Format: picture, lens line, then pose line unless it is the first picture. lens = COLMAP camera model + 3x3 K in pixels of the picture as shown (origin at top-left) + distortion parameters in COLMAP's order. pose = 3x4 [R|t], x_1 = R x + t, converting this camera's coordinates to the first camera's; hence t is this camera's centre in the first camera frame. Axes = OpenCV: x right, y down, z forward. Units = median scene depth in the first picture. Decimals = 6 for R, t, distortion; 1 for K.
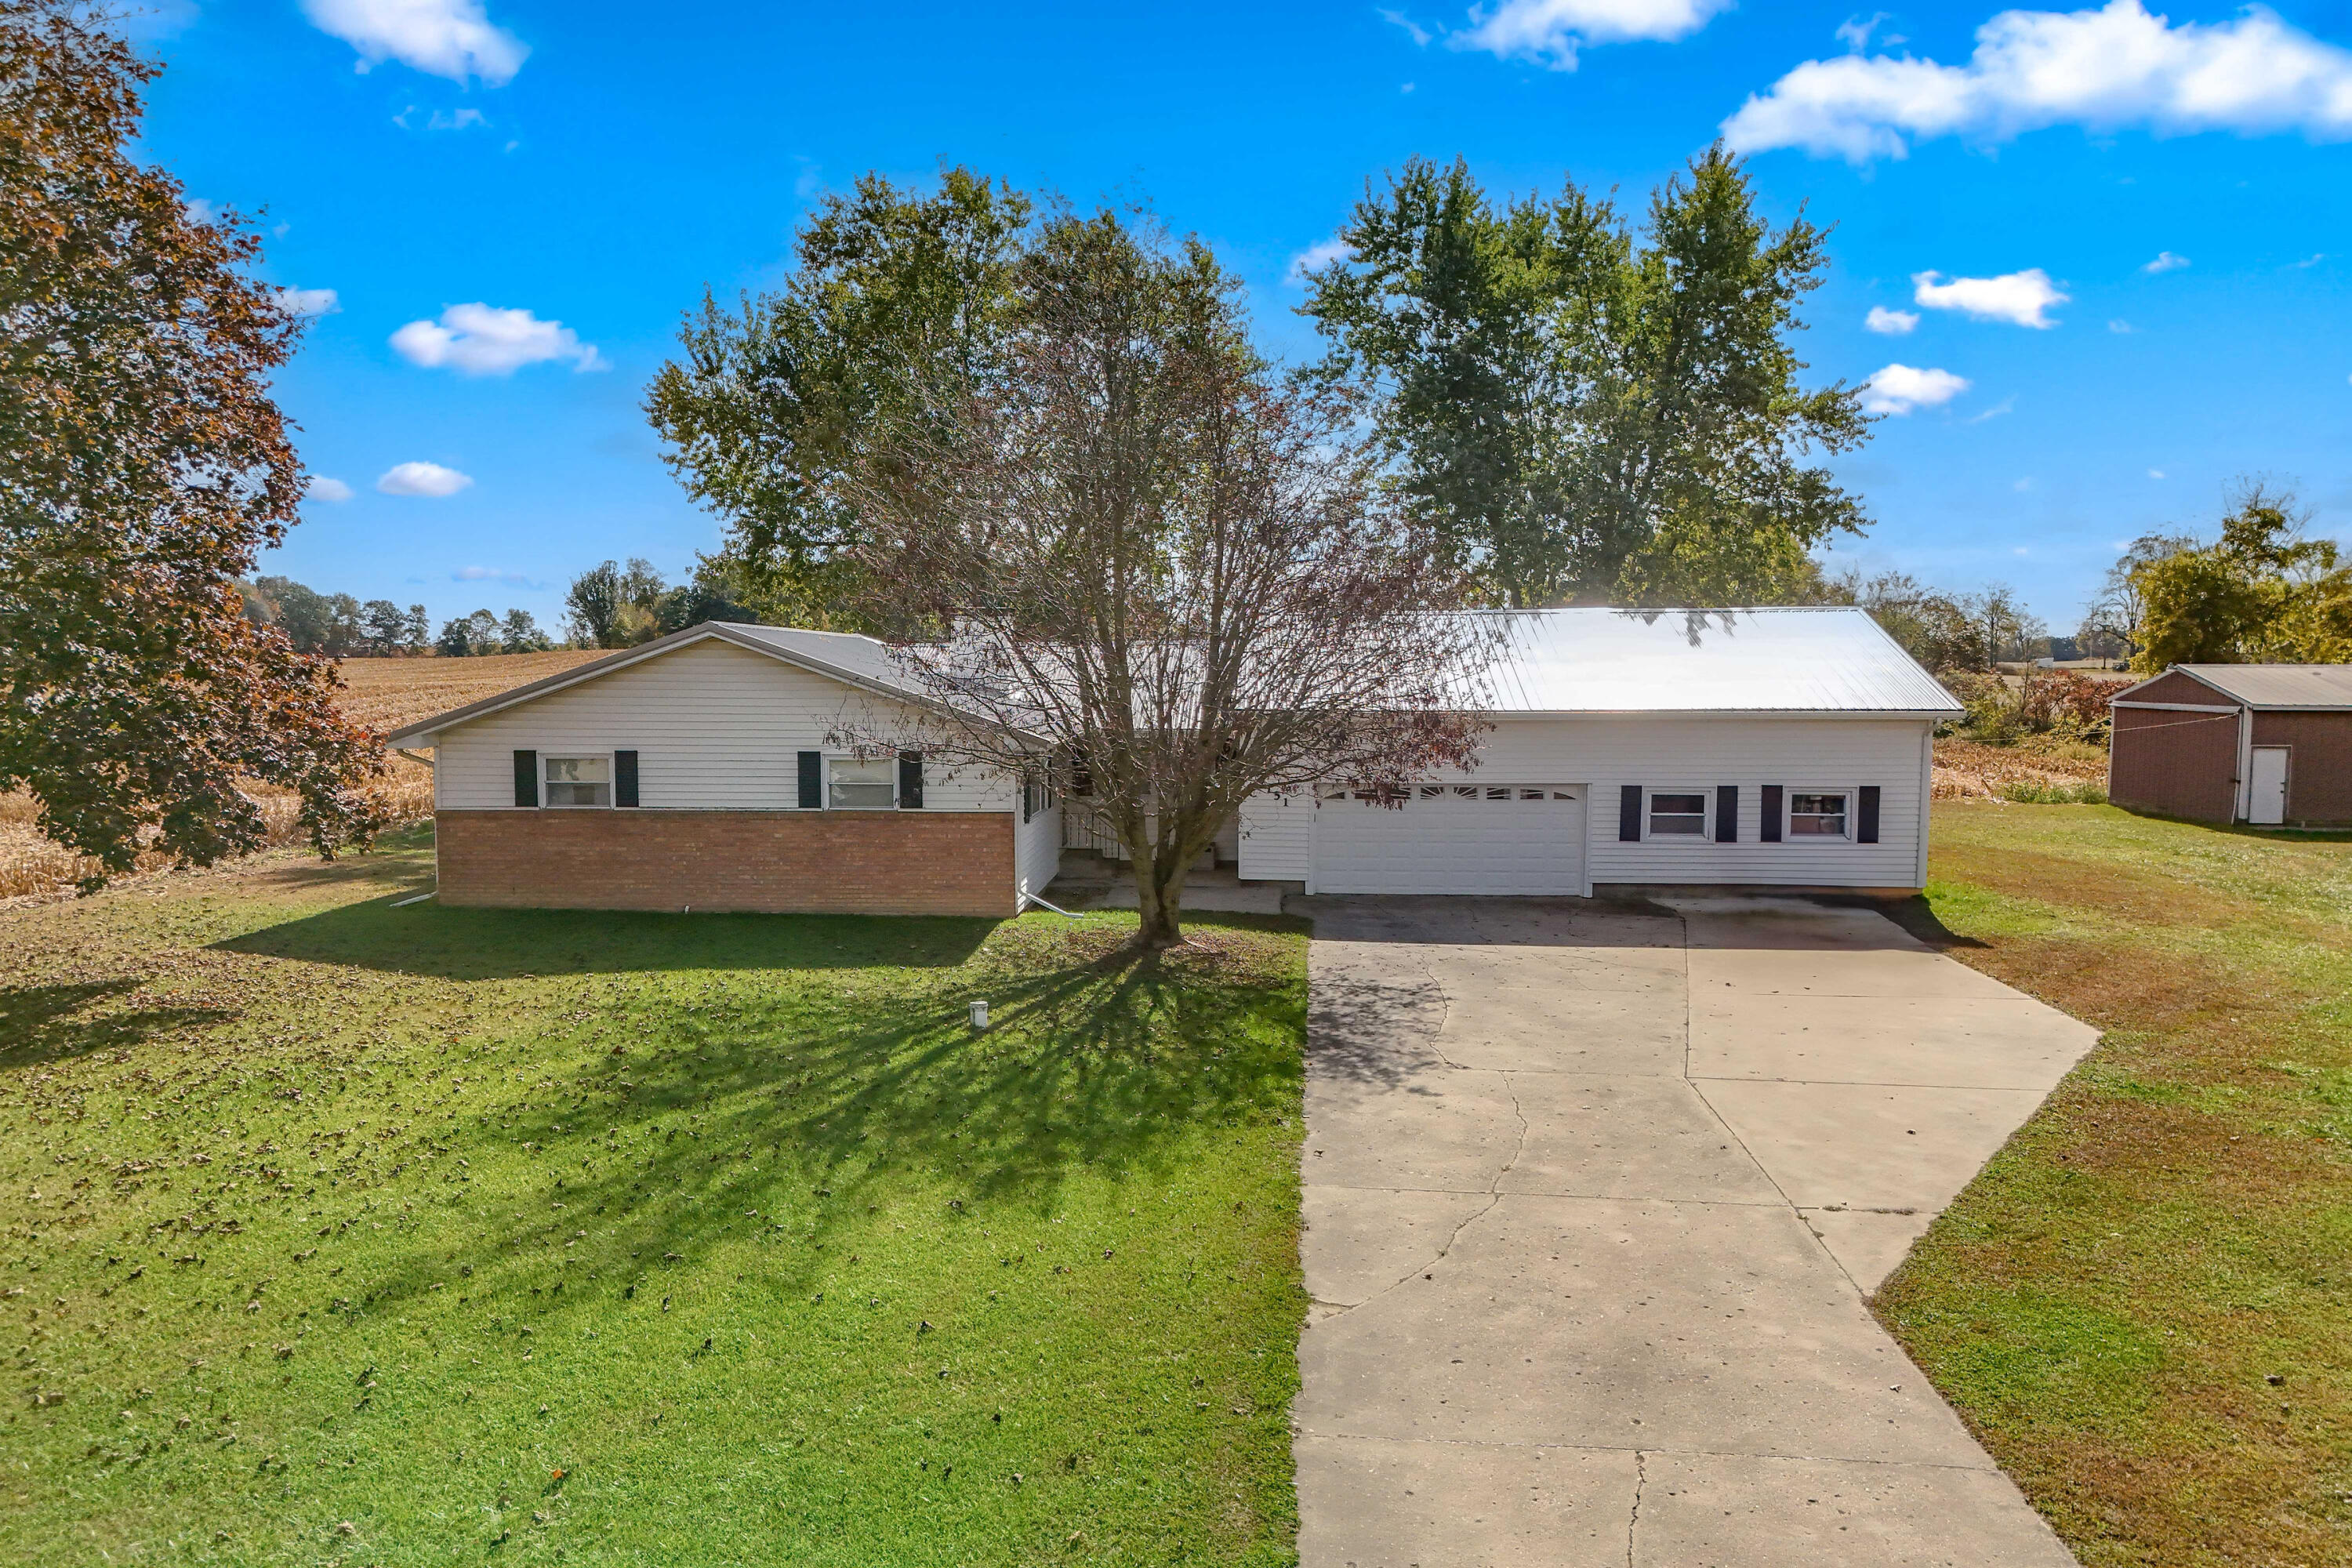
lens RADIAL K [[1735.1, 0, 1182.1], [0, 1735.1, 770.0], [0, 0, 1]] dist [0.061338, -0.036461]
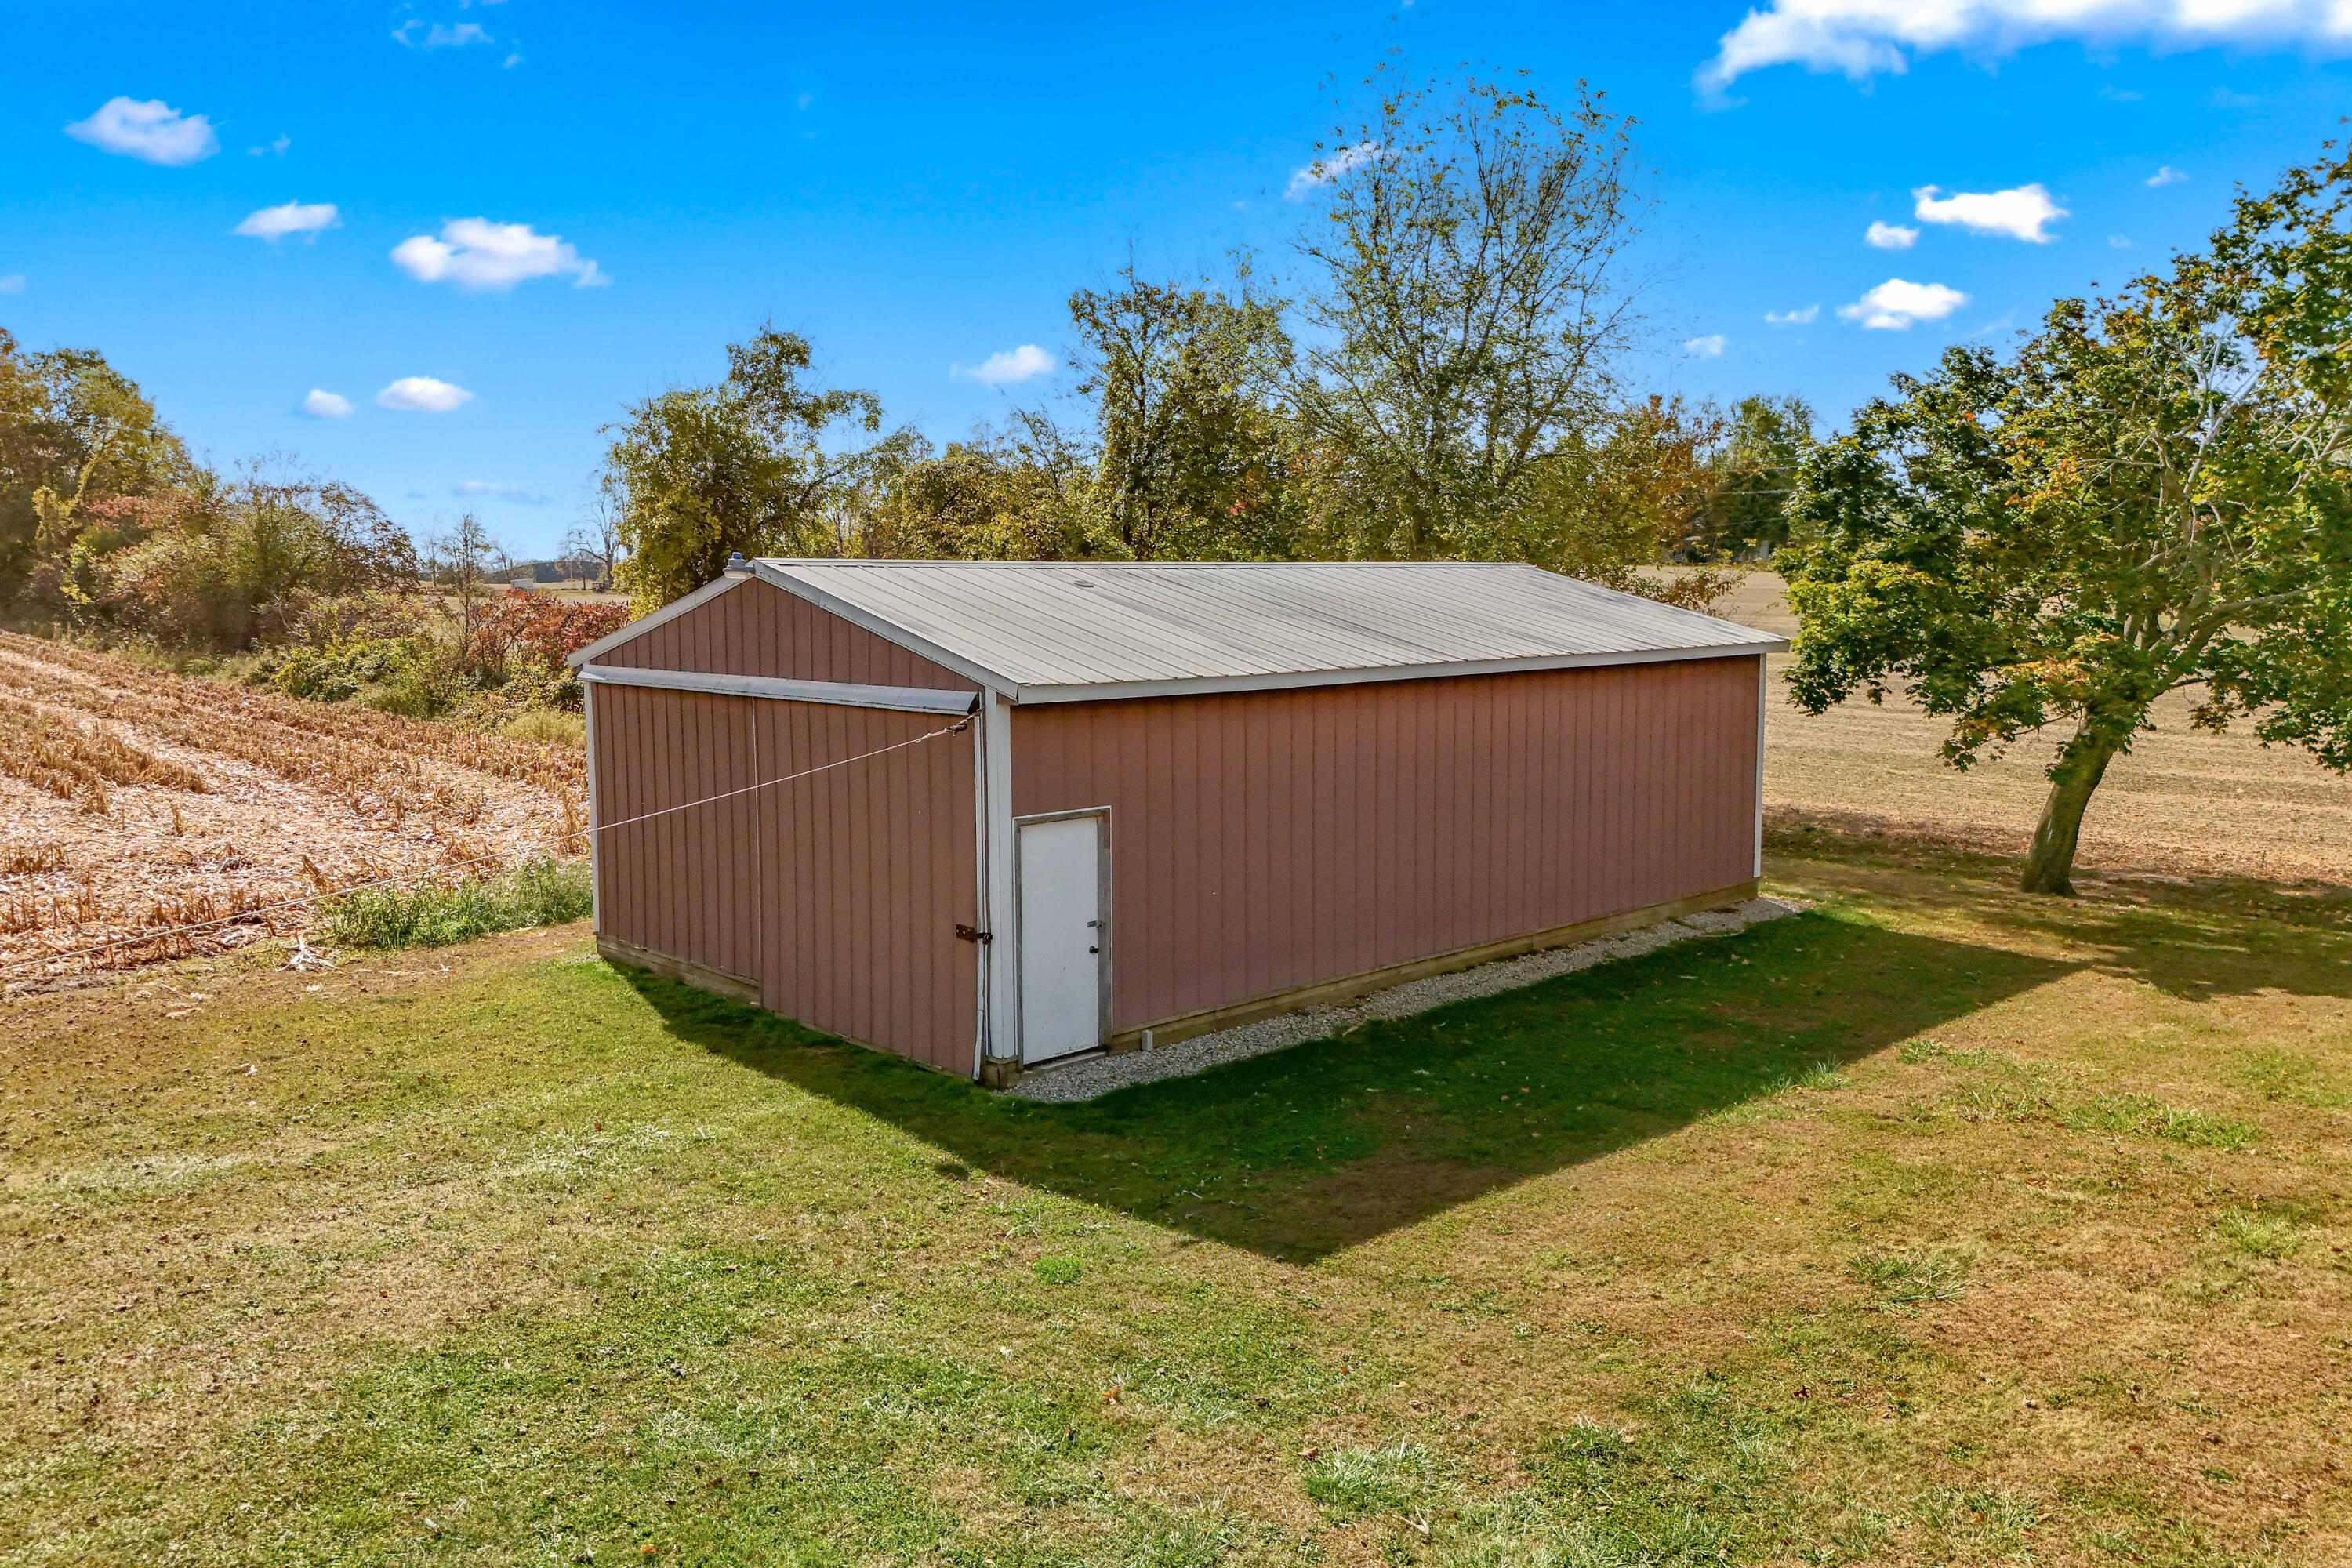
lens RADIAL K [[1735.1, 0, 1182.1], [0, 1735.1, 770.0], [0, 0, 1]] dist [0.061338, -0.036461]
pose [[0.689945, -0.088233, 0.718464, 0.239128], [0.056851, 0.996082, 0.067733, -0.023625], [-0.721626, -0.005887, 0.692258, 0.448561]]
